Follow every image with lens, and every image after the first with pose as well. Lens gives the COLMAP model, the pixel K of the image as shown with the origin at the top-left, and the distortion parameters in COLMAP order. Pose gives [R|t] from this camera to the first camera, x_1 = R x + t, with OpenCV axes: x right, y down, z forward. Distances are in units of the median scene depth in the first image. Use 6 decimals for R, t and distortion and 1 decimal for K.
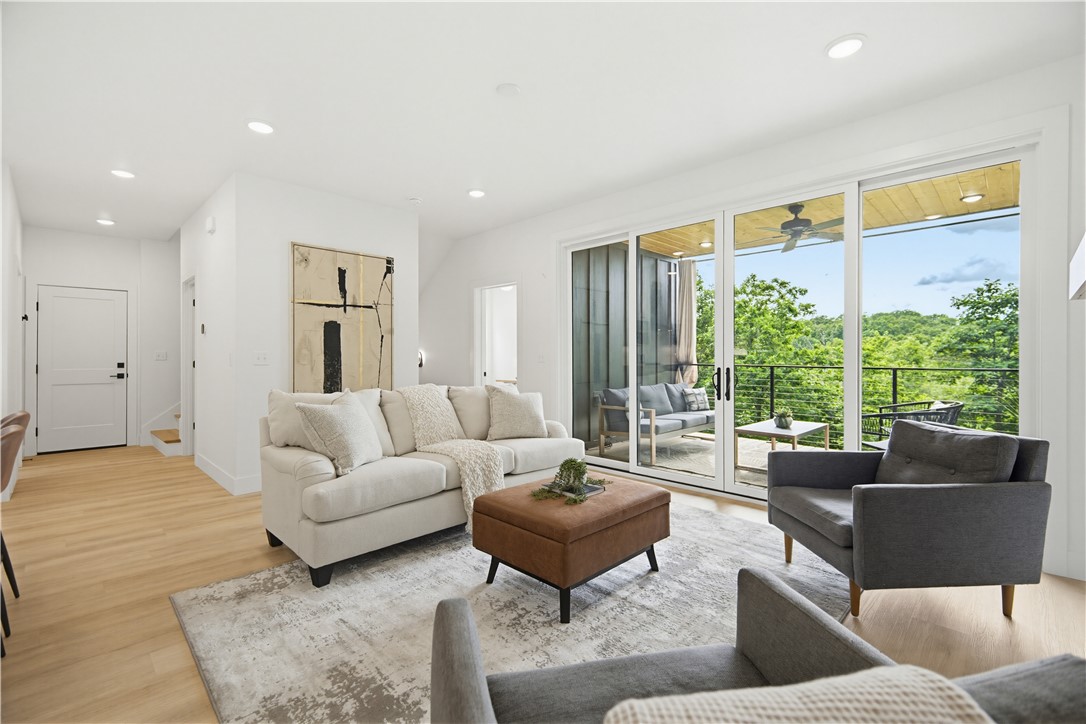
lens RADIAL K [[490.1, 0, 537.0], [0, 490.1, 360.4], [0, 0, 1]] dist [0.000444, -0.000353]
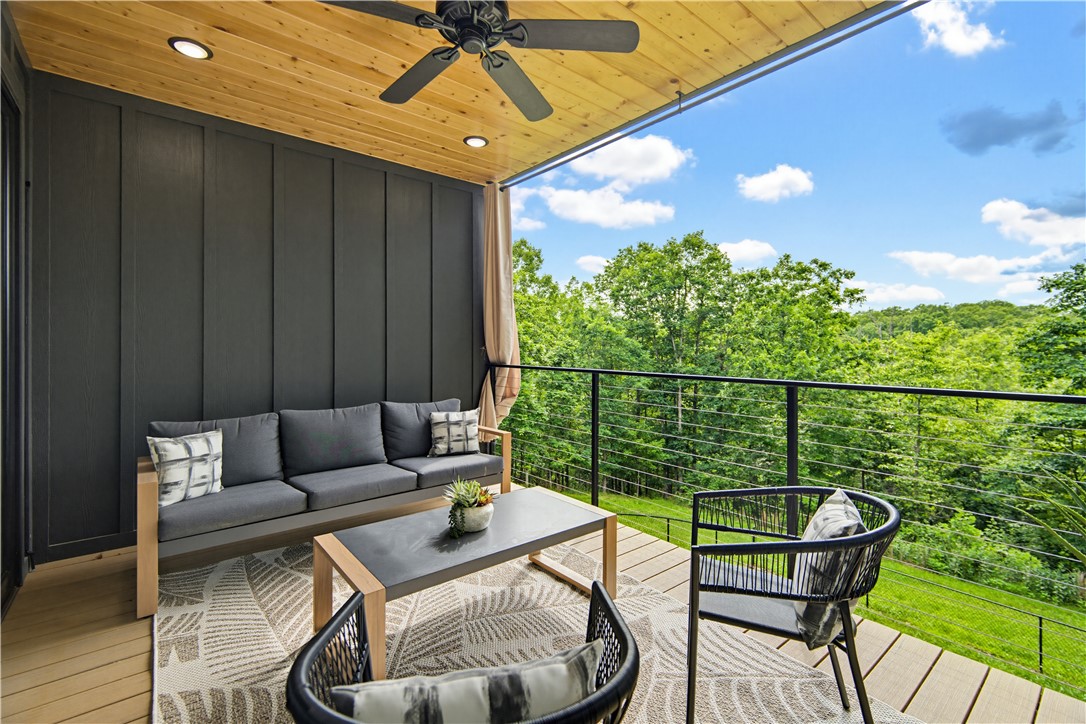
lens RADIAL K [[490.1, 0, 548.9], [0, 490.1, 354.9], [0, 0, 1]] dist [0.000444, -0.000353]
pose [[0.995200, 0.005174, -0.097723, 0.115348], [-0.004975, 0.999985, 0.002279, -0.001697], [0.097733, -0.001782, 0.995211, 0.115217]]
